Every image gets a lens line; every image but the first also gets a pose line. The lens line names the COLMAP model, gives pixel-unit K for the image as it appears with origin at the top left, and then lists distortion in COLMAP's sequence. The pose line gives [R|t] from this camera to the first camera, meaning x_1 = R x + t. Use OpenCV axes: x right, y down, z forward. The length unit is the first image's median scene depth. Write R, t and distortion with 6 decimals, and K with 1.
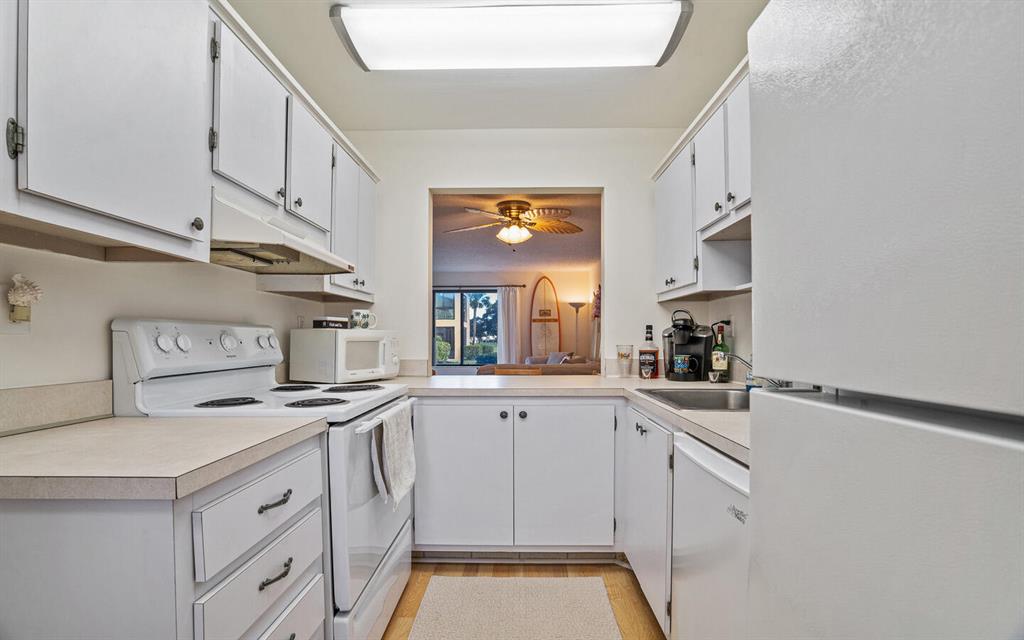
lens RADIAL K [[482.3, 0, 517.4], [0, 482.3, 319.1], [0, 0, 1]] dist [-0.056449, 0.021131]
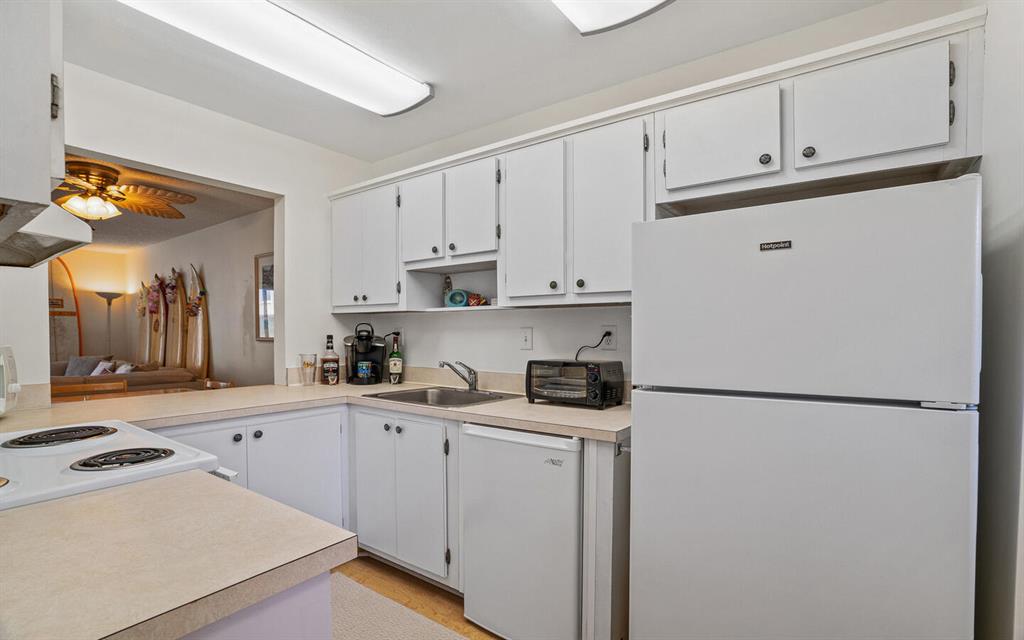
lens RADIAL K [[482.3, 0, 517.4], [0, 482.3, 319.1], [0, 0, 1]] dist [-0.056449, 0.021131]
pose [[0.577952, 0.022028, 0.815773, -0.371836], [-0.034067, 0.999415, -0.002852, -0.035737], [-0.815359, -0.026143, 0.578365, 0.032799]]
